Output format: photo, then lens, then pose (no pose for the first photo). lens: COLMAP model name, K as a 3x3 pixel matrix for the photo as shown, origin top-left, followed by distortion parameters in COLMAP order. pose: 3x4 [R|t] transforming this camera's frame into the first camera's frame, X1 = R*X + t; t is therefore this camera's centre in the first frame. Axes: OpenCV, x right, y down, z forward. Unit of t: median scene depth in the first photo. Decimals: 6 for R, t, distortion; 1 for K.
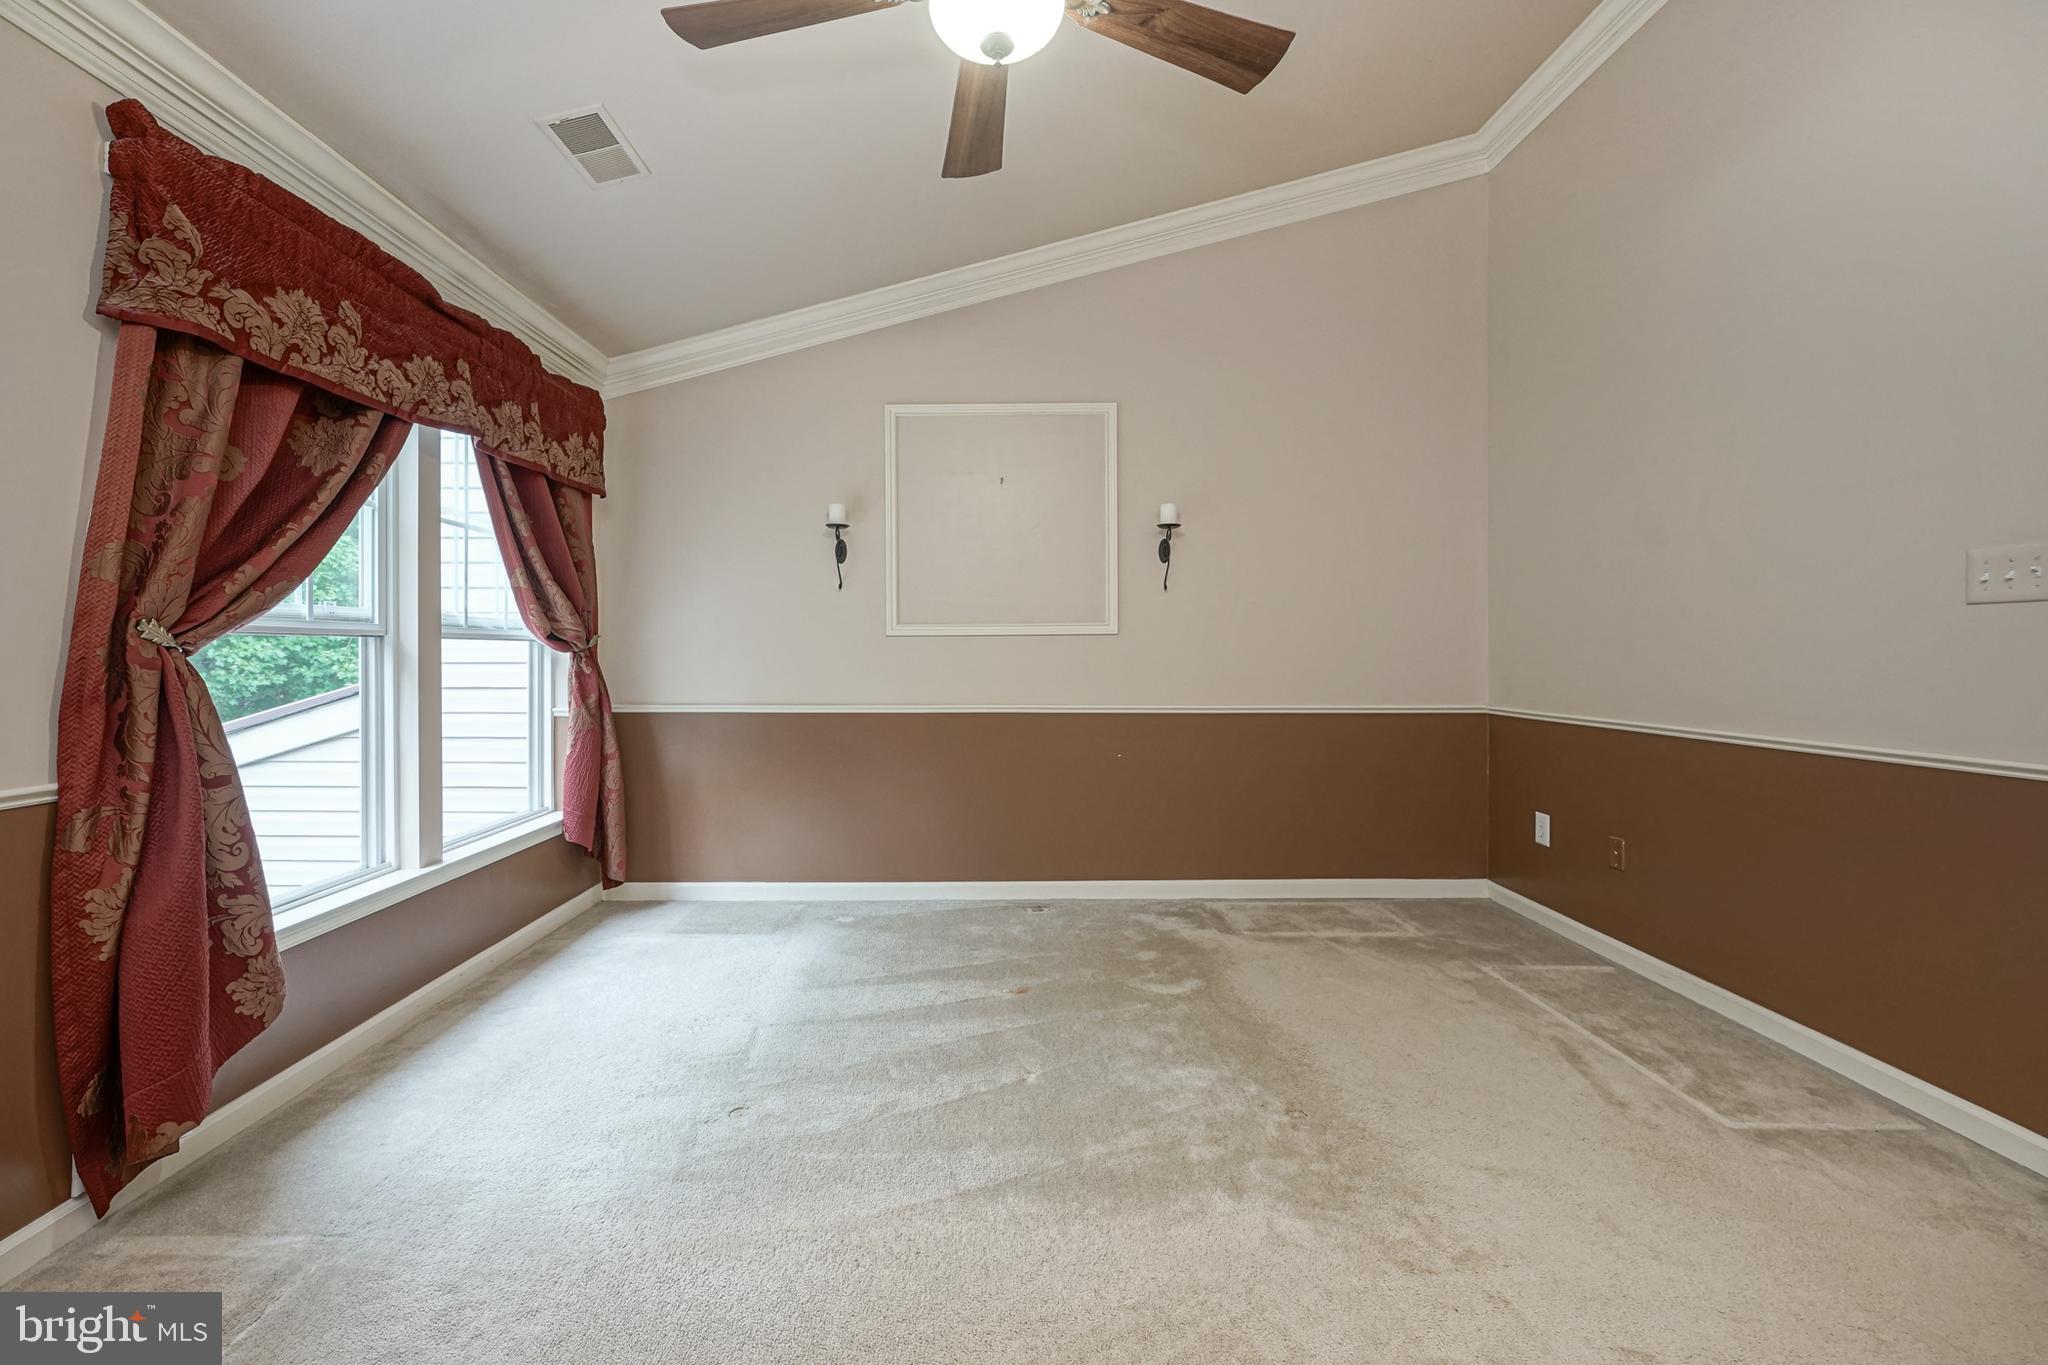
lens RADIAL K [[837.1, 0, 1011.3], [0, 837.1, 662.5], [0, 0, 1]] dist [-0.003627, 0.000141]
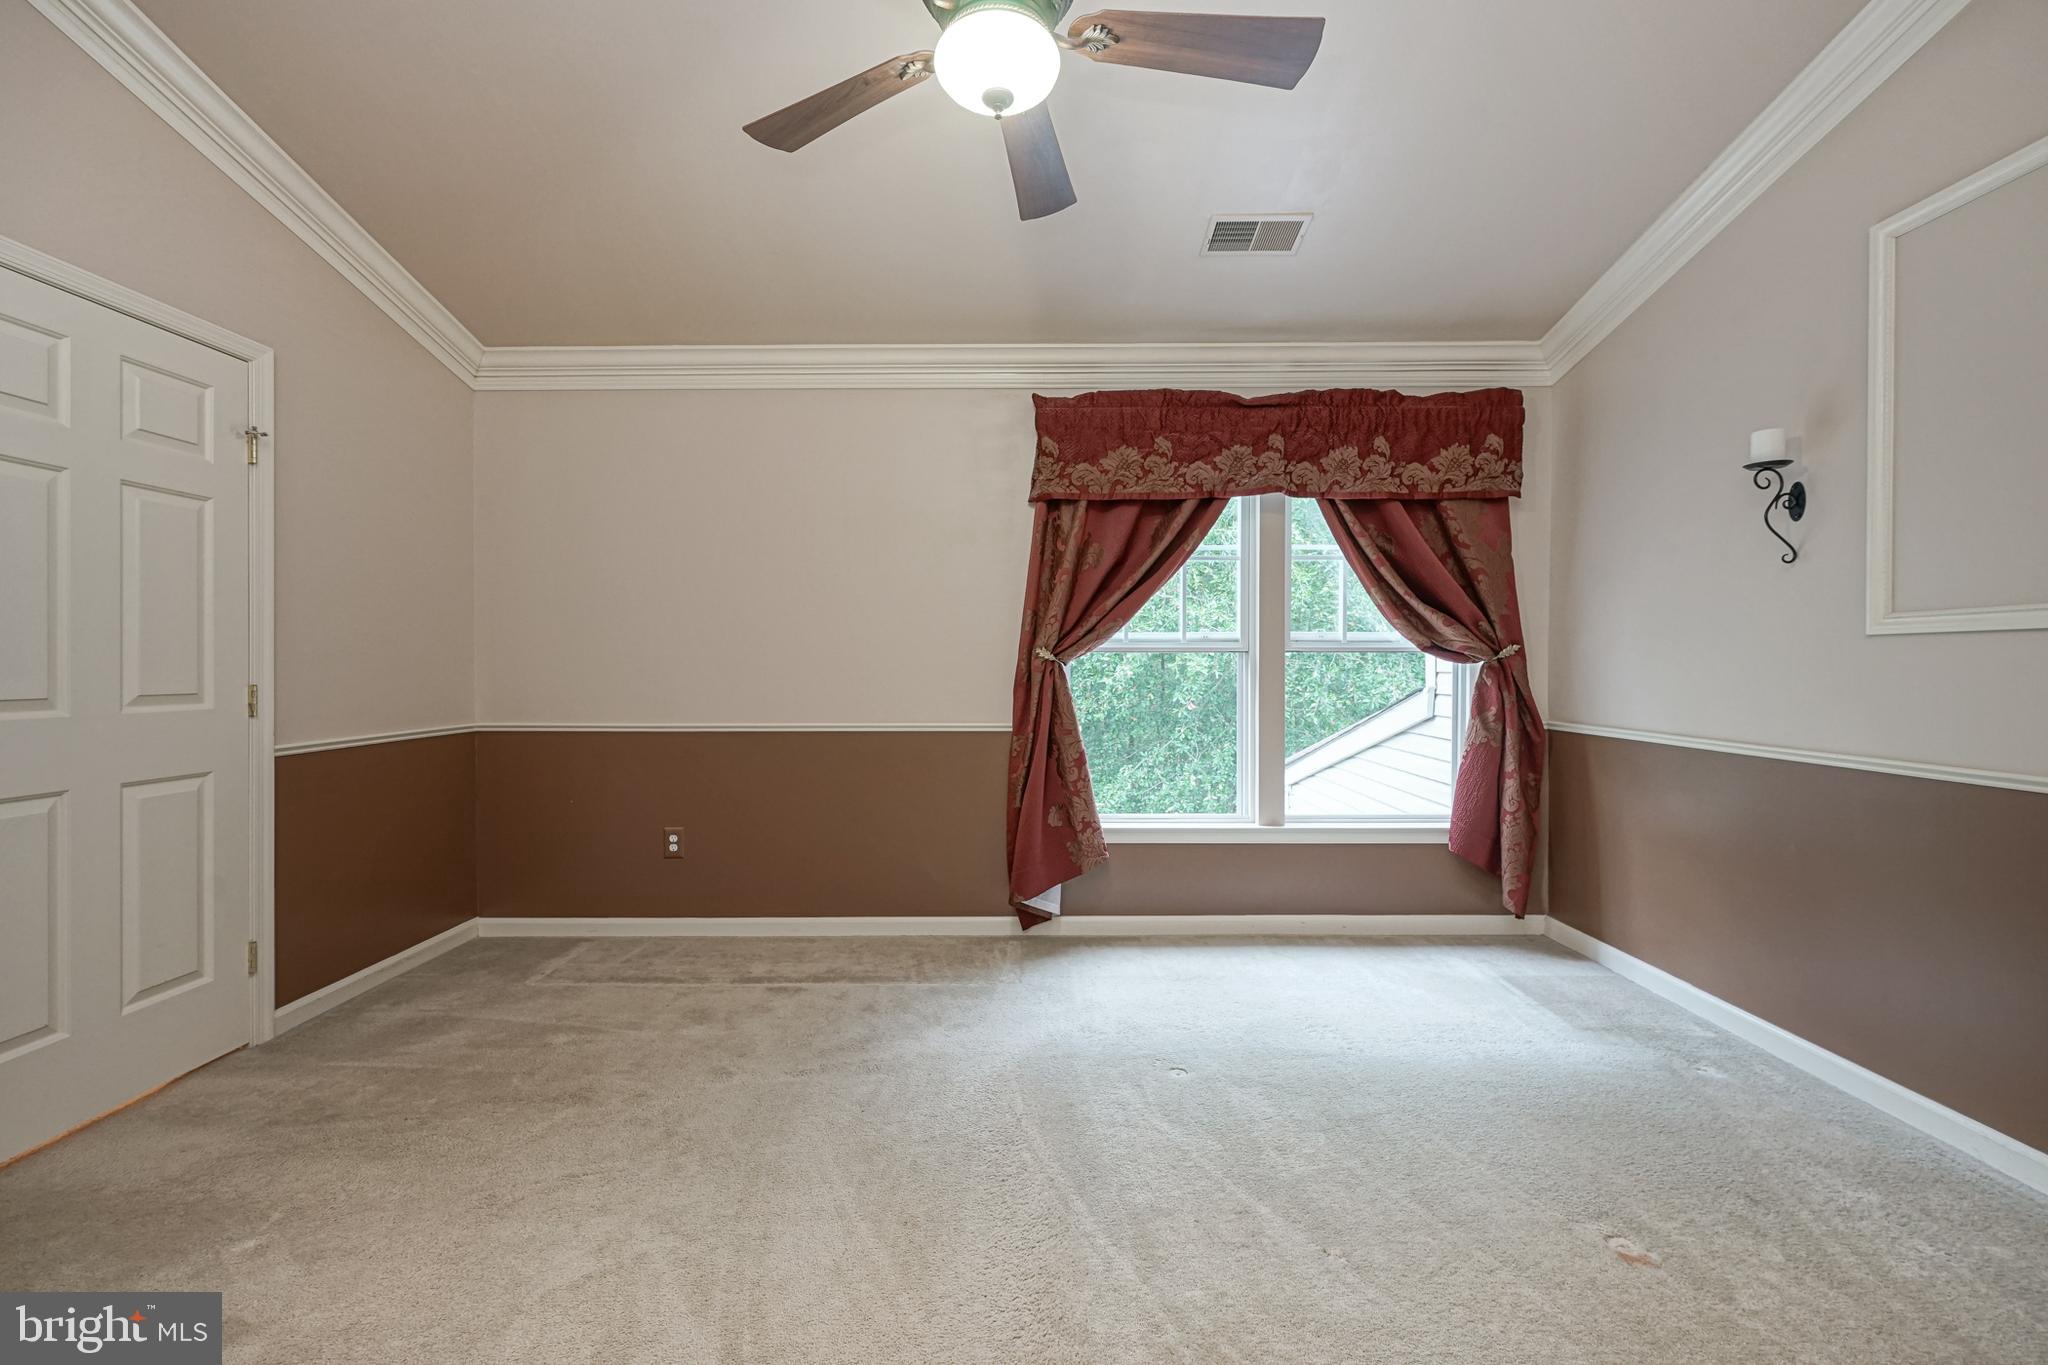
lens RADIAL K [[837.1, 0, 1019.1], [0, 837.1, 672.2], [0, 0, 1]] dist [-0.003627, 0.000141]
pose [[-0.031888, 0.013553, -0.999400, 0.661259], [-0.011415, 0.999838, 0.013923, -0.012346], [0.999426, 0.011852, -0.031728, 0.677699]]
